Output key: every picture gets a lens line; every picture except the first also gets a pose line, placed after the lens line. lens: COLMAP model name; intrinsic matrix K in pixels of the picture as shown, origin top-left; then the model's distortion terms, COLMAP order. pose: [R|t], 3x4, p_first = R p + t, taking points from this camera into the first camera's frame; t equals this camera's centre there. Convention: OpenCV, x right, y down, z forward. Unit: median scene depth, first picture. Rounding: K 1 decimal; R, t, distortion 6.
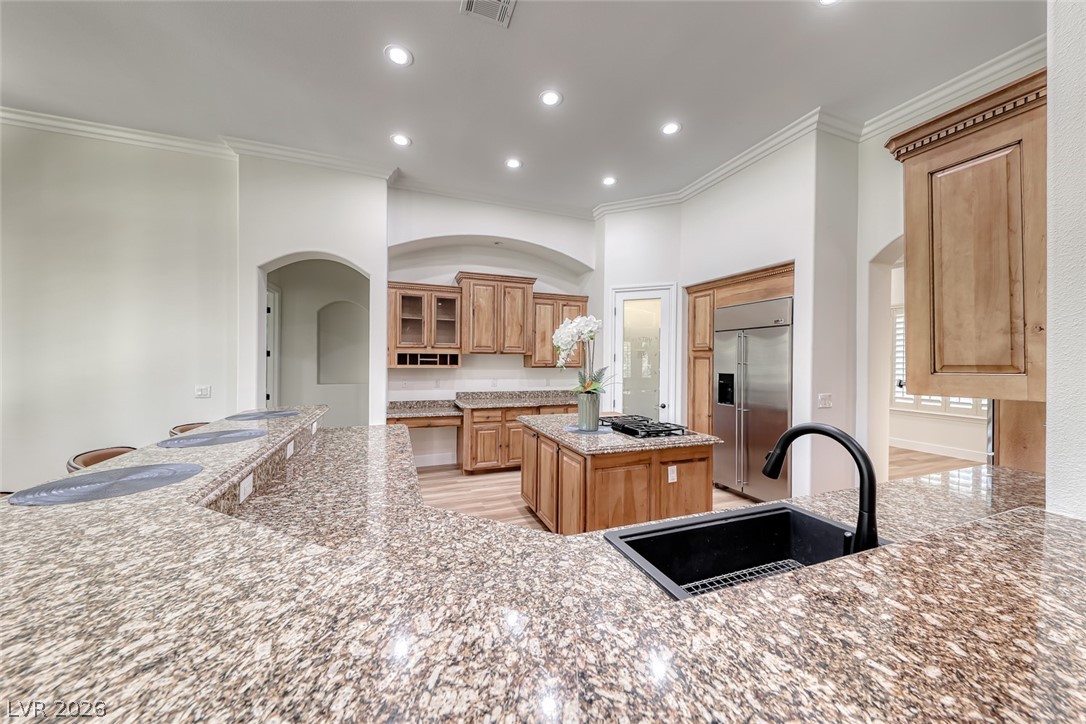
lens RADIAL K [[371.0, 0, 539.0], [0, 371.0, 358.3], [0, 0, 1]] dist [0.019803, -0.008373]
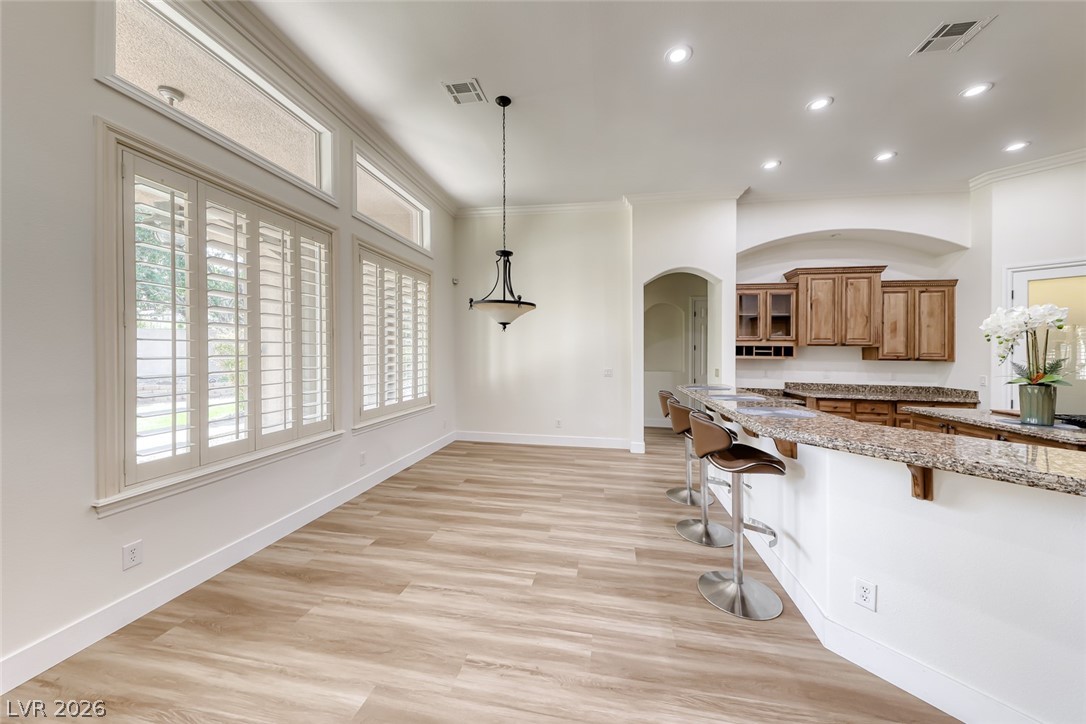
lens RADIAL K [[371.6, 0, 546.4], [0, 371.6, 349.4], [0, 0, 1]] dist [0.020036, -0.008478]
pose [[0.857550, 0.000191, -0.514401, -0.280398], [-0.004029, 0.999972, -0.006345, 0.007762], [0.514385, 0.007513, 0.857526, -0.288431]]
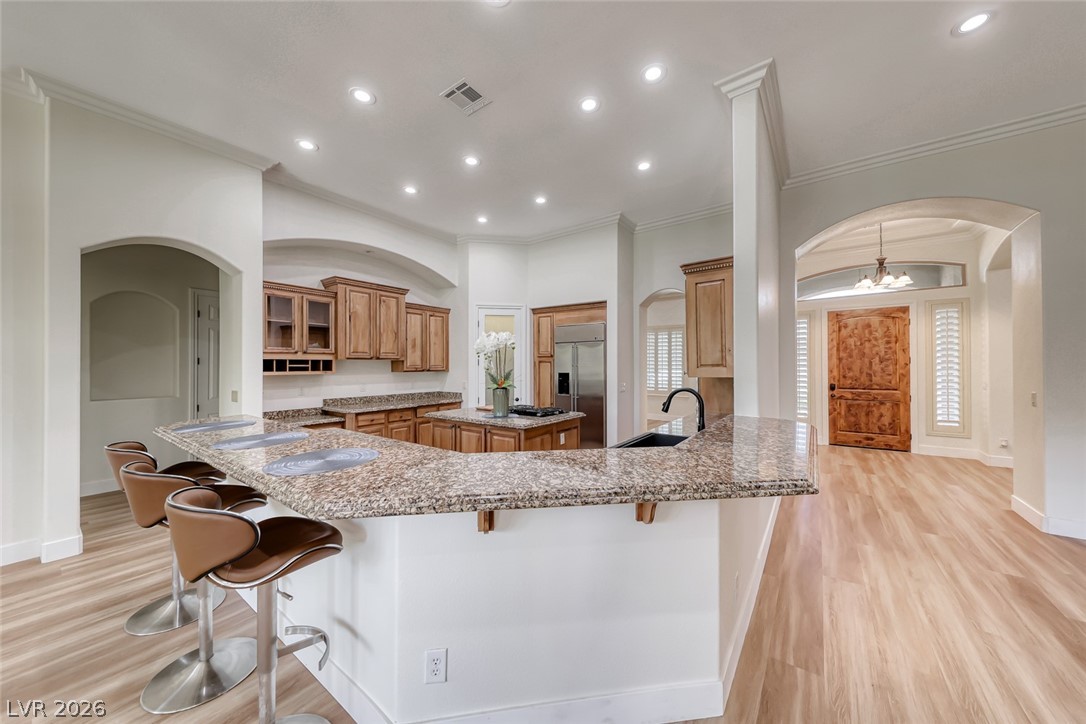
lens RADIAL K [[371.0, 0, 539.0], [0, 371.0, 358.3], [0, 0, 1]] dist [0.019803, -0.008373]
pose [[0.843709, -0.001271, 0.536799, -0.293801], [0.007460, 0.999928, -0.009357, -0.002007], [-0.536749, 0.011899, 0.843658, -0.127433]]
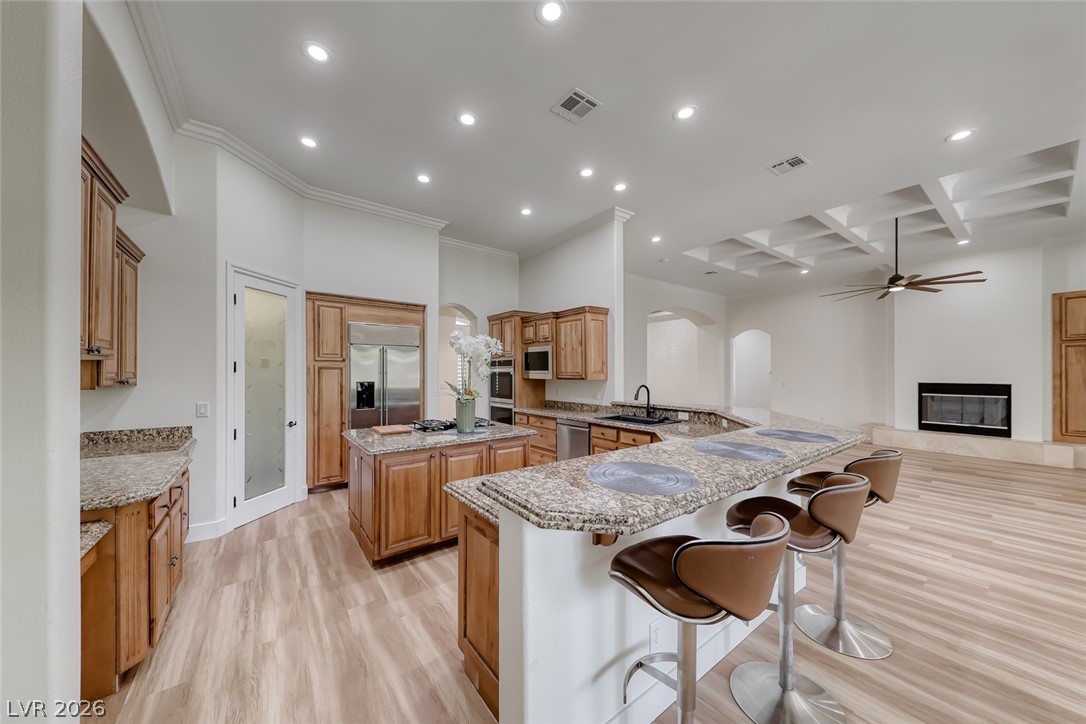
lens RADIAL K [[374.0, 0, 545.1], [0, 374.0, 356.0], [0, 0, 1]] dist [0.019703, -0.009198]
pose [[-0.271901, 0.033438, 0.961744, -0.653920], [-0.005633, 0.999324, -0.036337, -0.000338], [-0.962309, -0.015298, -0.271528, 0.677402]]
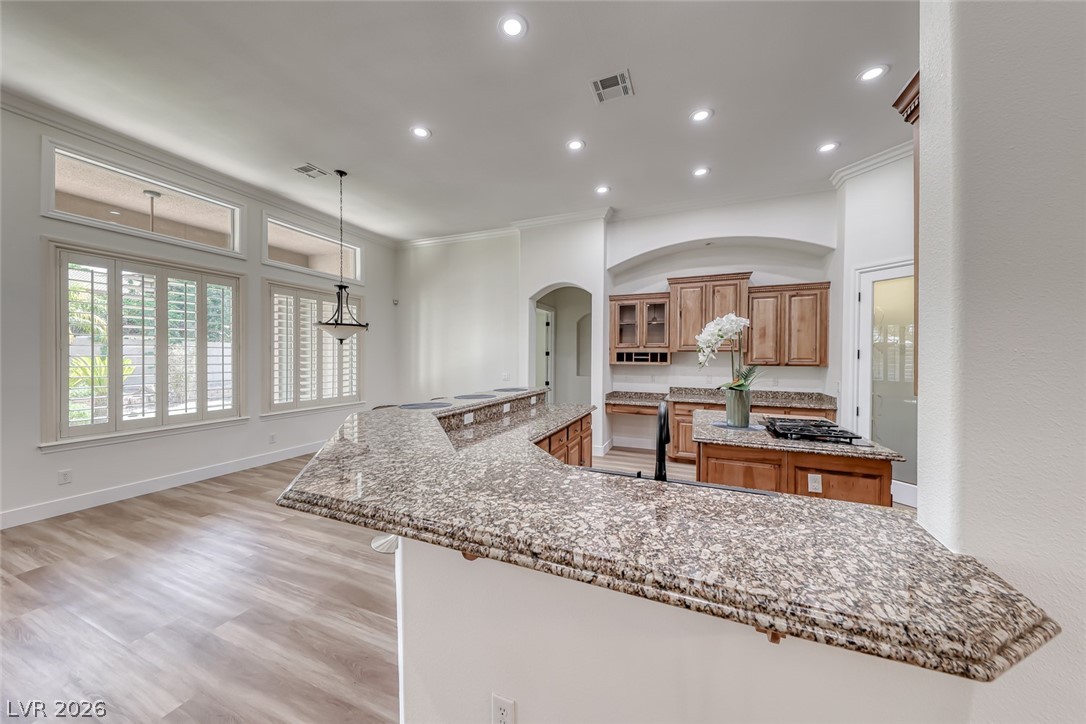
lens RADIAL K [[363.7, 0, 540.7], [0, 363.7, 353.8], [0, 0, 1]] dist [0.020837, -0.007807]
pose [[0.724442, -0.009032, -0.689276, 0.269456], [0.003639, 0.999950, -0.009278, 0.001808], [0.689326, 0.004213, 0.724439, -0.057020]]
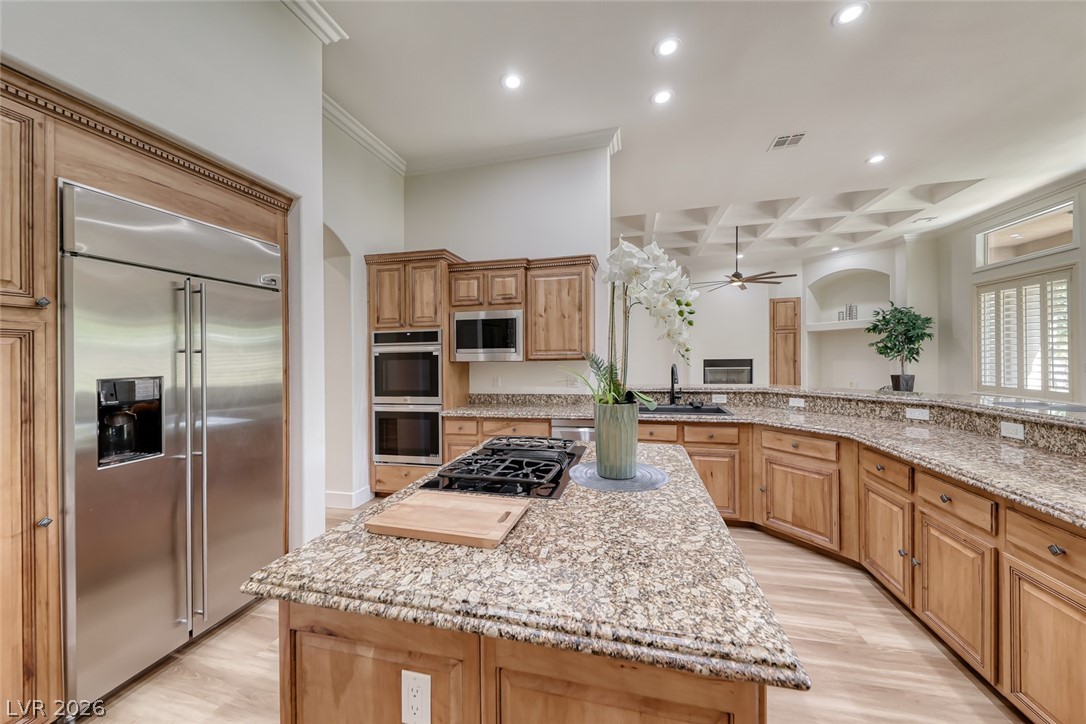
lens RADIAL K [[376.3, 0, 544.1], [0, 376.3, 351.4], [0, 0, 1]] dist [0.021963, -0.008371]
pose [[-0.822785, 0.012459, 0.568217, -0.051451], [0.007060, 0.999907, -0.011702, 0.018085], [-0.568309, -0.005616, -0.822796, 0.933134]]
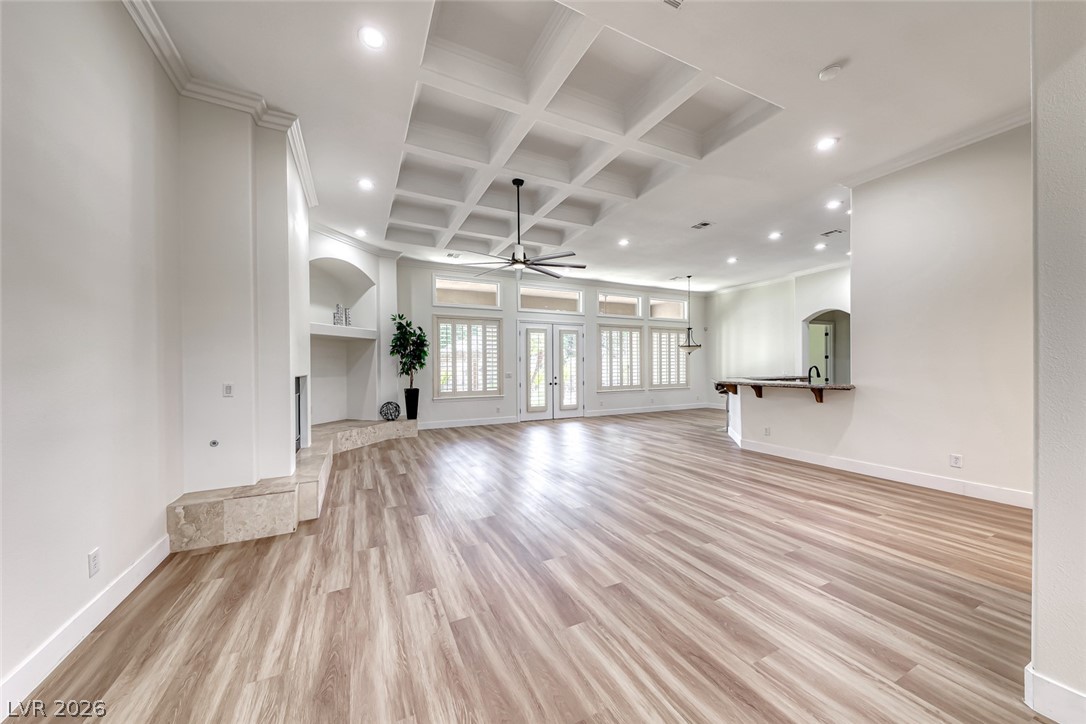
lens RADIAL K [[371.0, 0, 539.0], [0, 371.0, 358.3], [0, 0, 1]] dist [0.019803, -0.008373]
pose [[0.082082, -0.033003, -0.996079, 1.193068], [0.015465, 0.999373, -0.031838, 0.035854], [0.996506, -0.012791, 0.082541, -0.700530]]
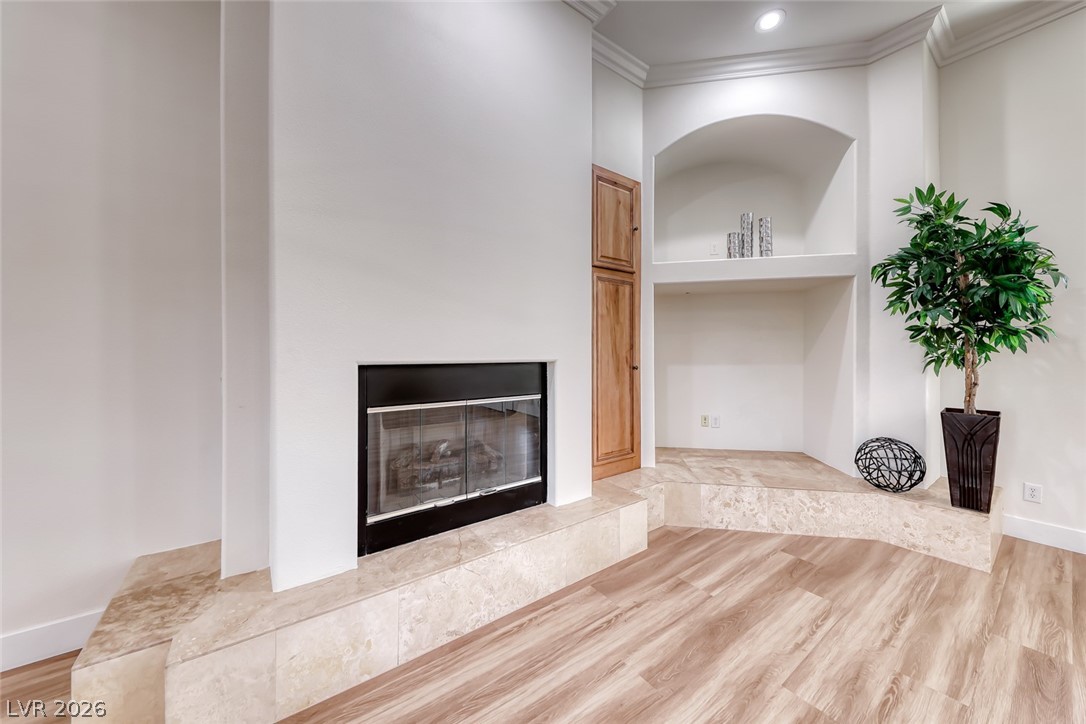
lens RADIAL K [[397.1, 0, 543.1], [0, 397.1, 356.3], [0, 0, 1]] dist [0.023481, -0.000082]
pose [[-0.963390, -0.003733, -0.268077, 0.313274], [-0.003470, 0.999993, -0.001455, 0.034896], [0.268081, -0.000472, -0.963396, -0.734647]]
